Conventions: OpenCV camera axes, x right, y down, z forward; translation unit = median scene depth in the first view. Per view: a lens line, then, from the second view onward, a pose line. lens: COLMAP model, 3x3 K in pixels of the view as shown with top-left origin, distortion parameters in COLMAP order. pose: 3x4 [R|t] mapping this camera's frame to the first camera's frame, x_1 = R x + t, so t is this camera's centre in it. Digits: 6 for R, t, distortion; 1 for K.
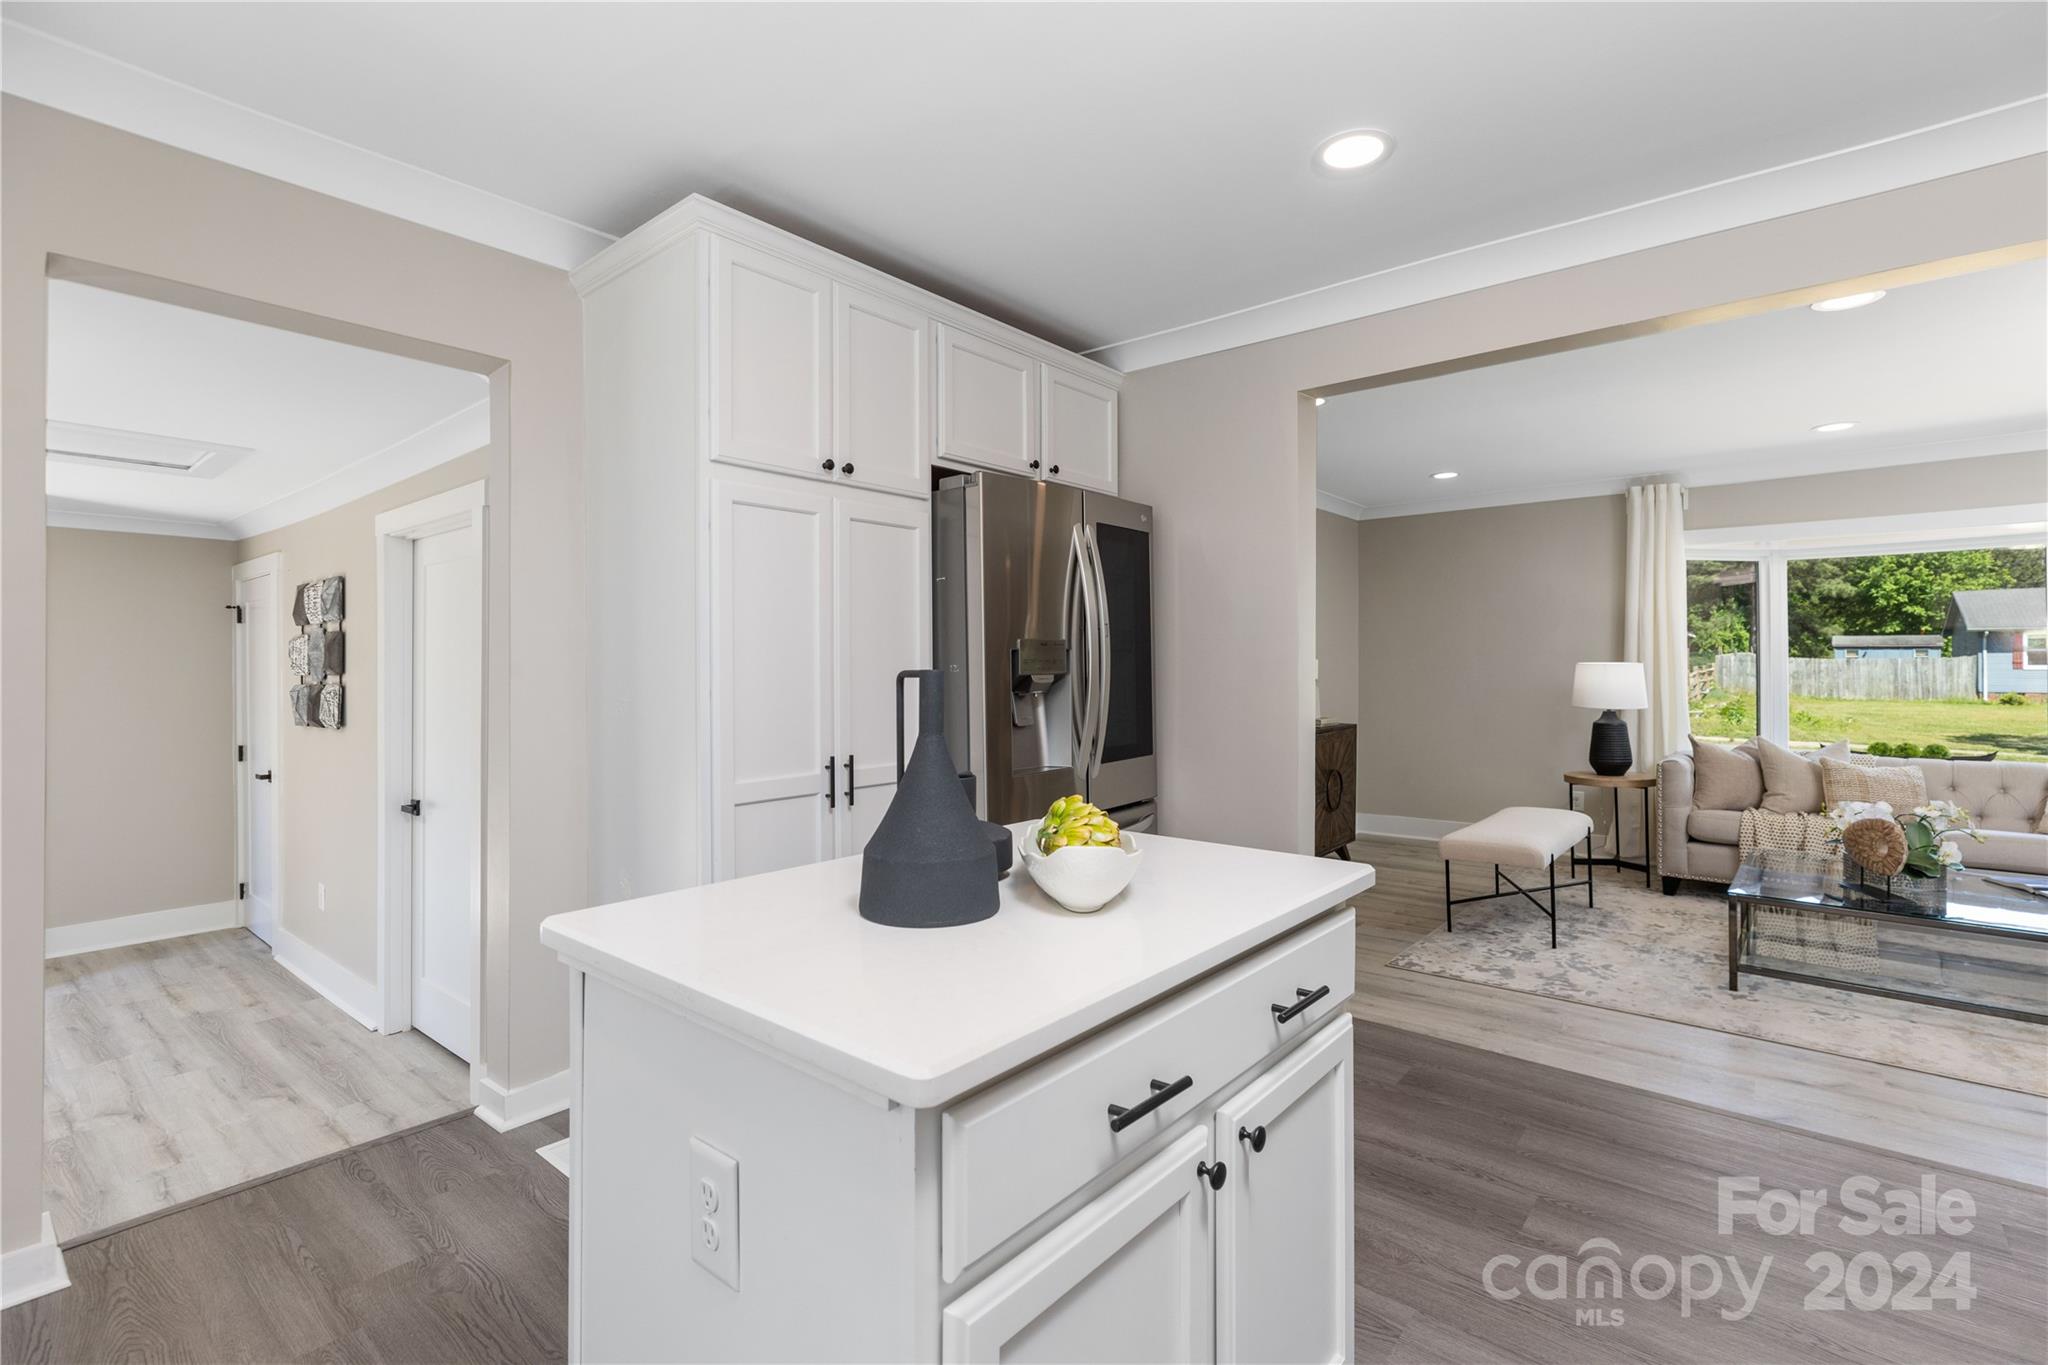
lens RADIAL K [[926.0, 0, 1021.4], [0, 926.0, 677.5], [0, 0, 1]] dist [0.005446, 0.000472]
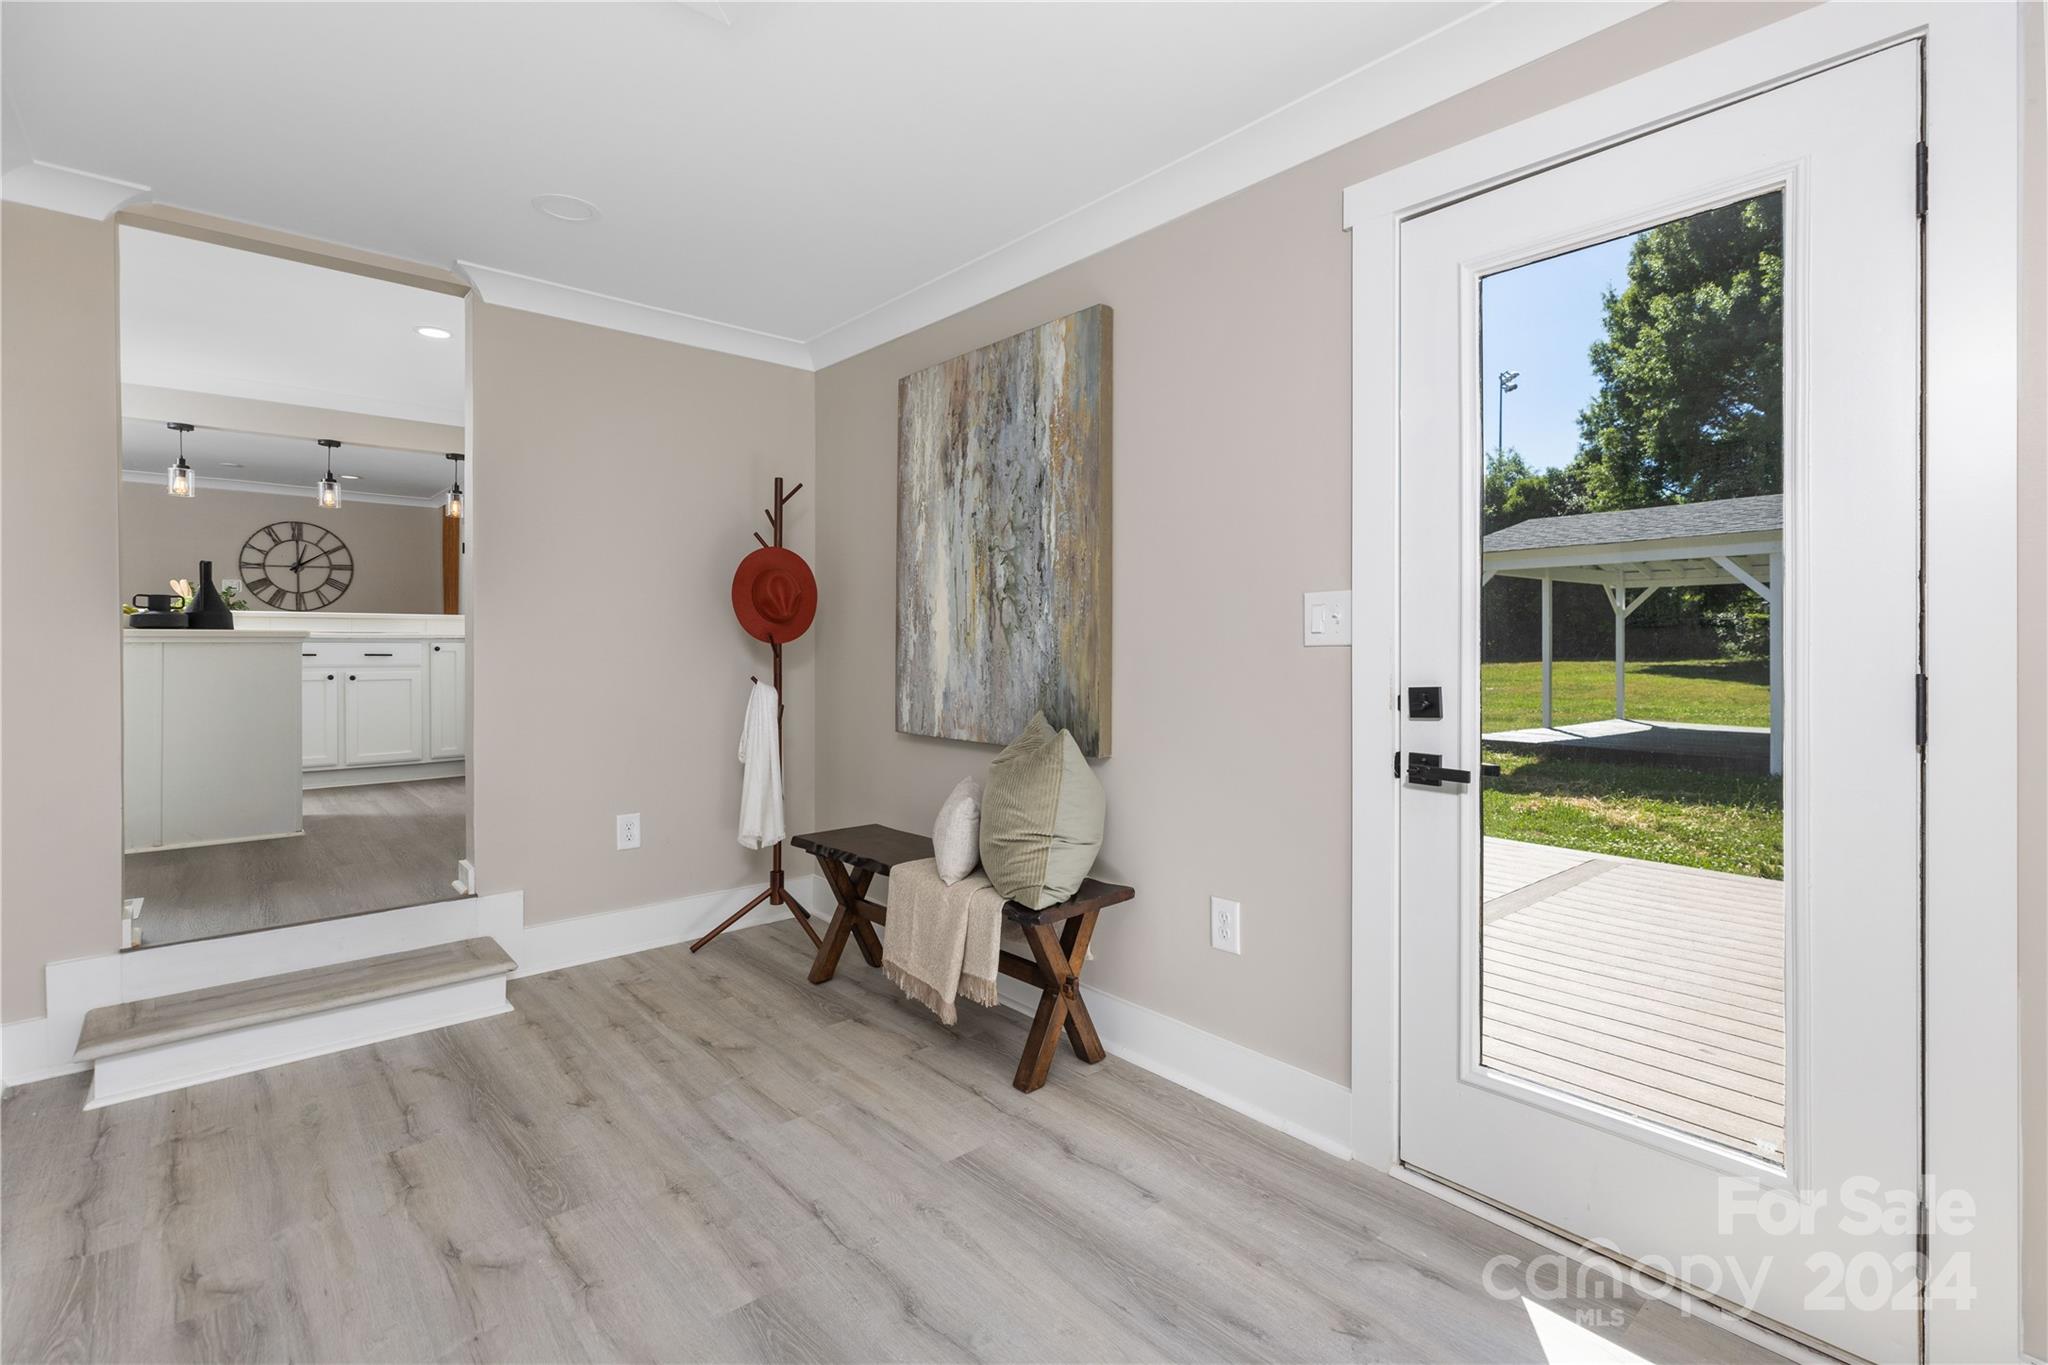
lens RADIAL K [[926.0, 0, 1013.2], [0, 926.0, 643.1], [0, 0, 1]] dist [0.005446, 0.000472]
pose [[-0.987771, 0.005910, 0.155800, -1.225776], [0.007753, 0.999907, 0.011227, 0.094747], [-0.155719, 0.012298, -0.987725, 1.337975]]
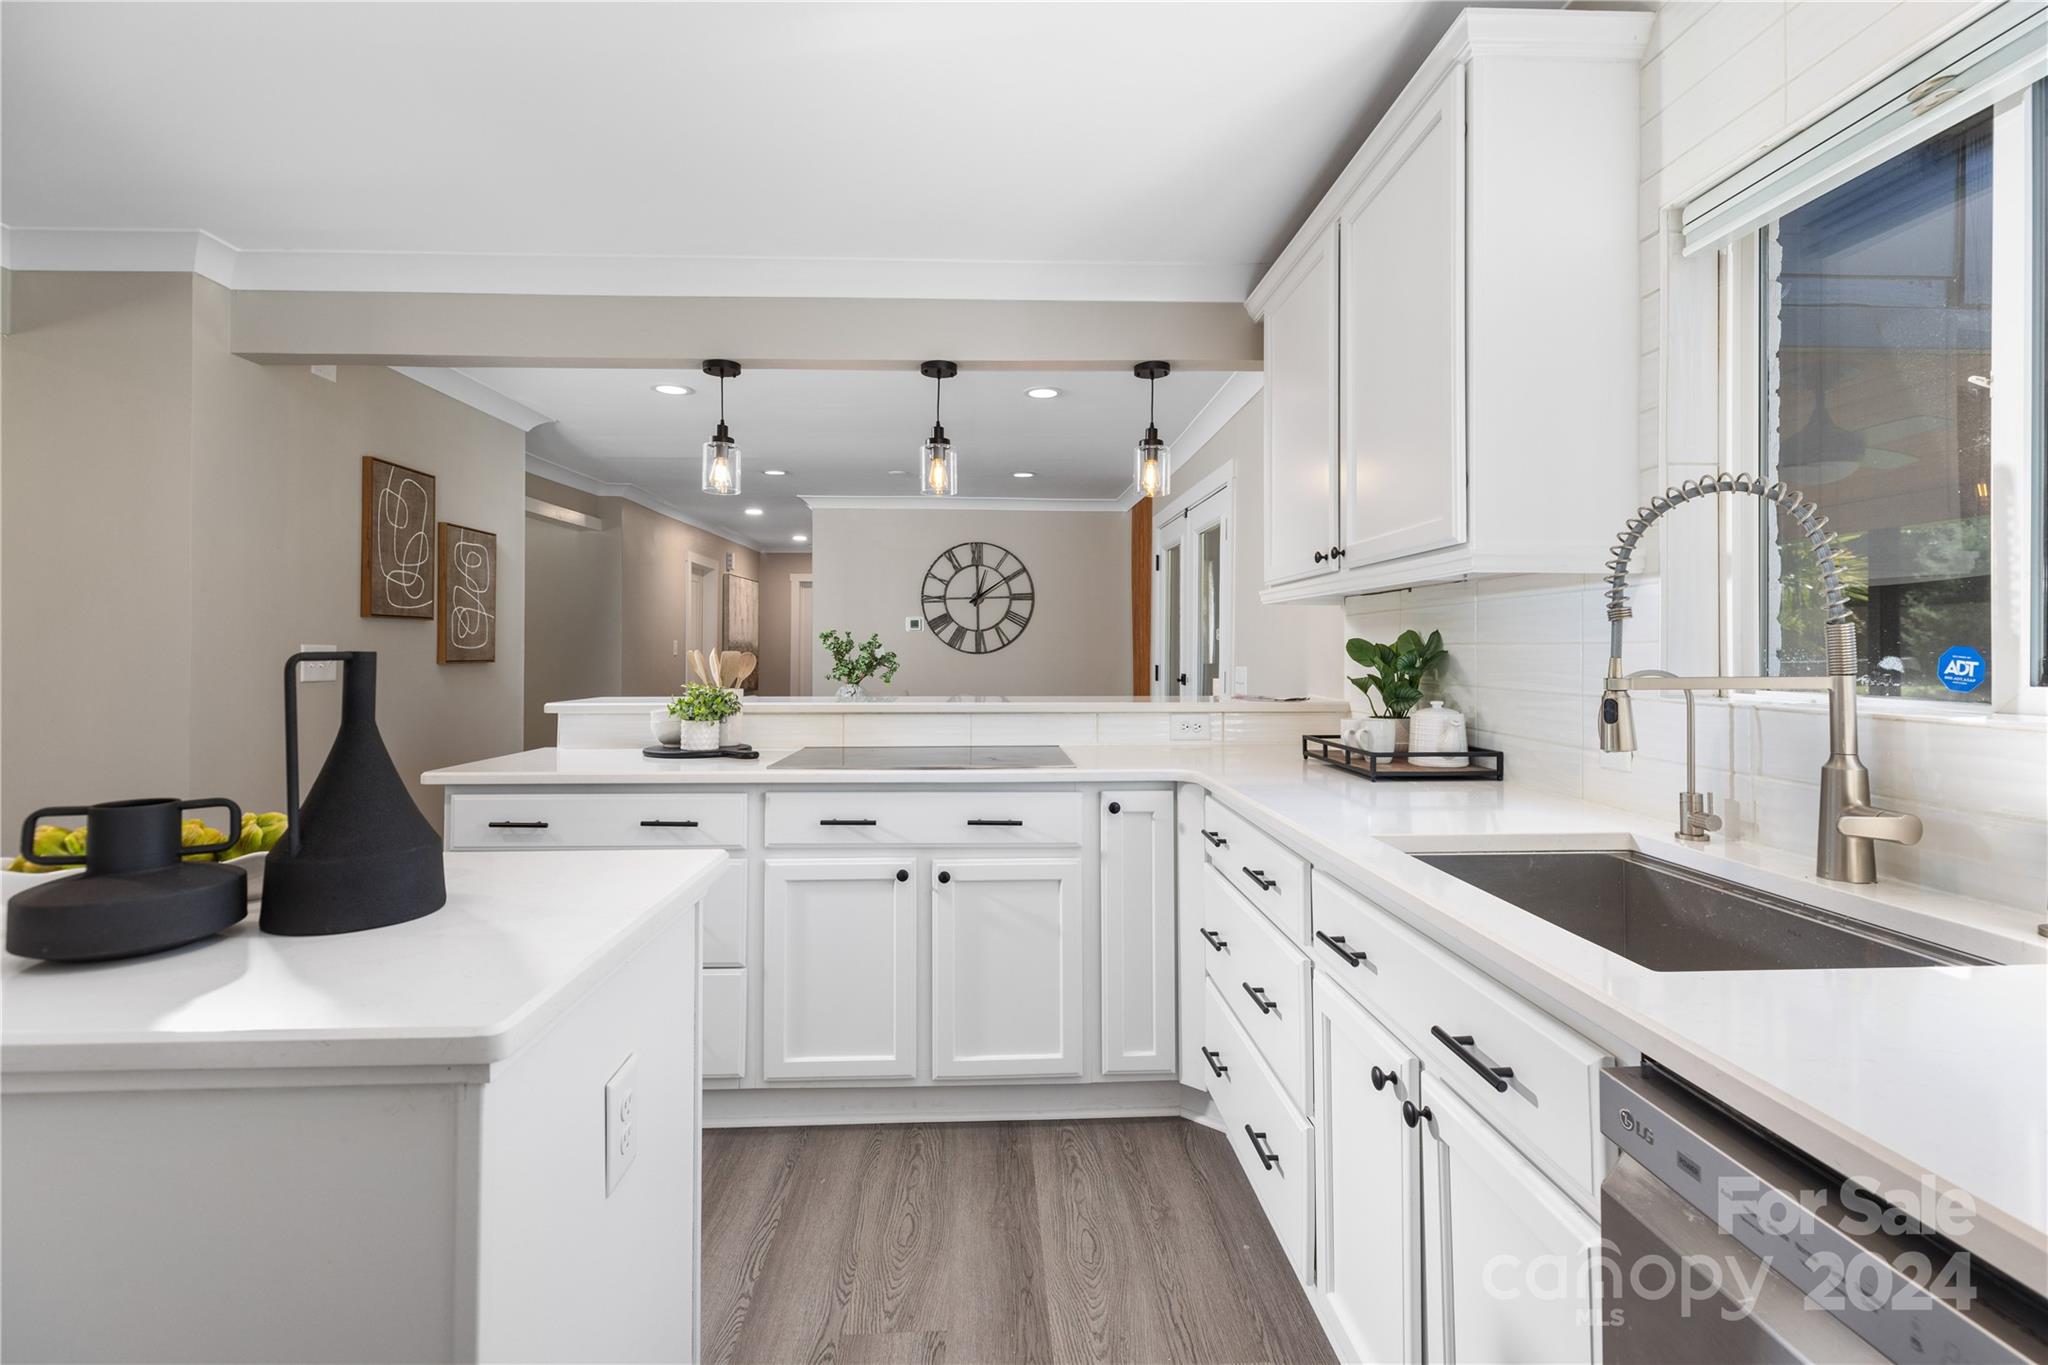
lens RADIAL K [[926.0, 0, 1027.9], [0, 926.0, 644.3], [0, 0, 1]] dist [0.005446, 0.000472]
pose [[-0.681241, 0.007615, 0.732020, -0.417252], [0.010677, 0.999943, -0.000466, -0.002832], [-0.731981, 0.007498, -0.681283, 0.382074]]
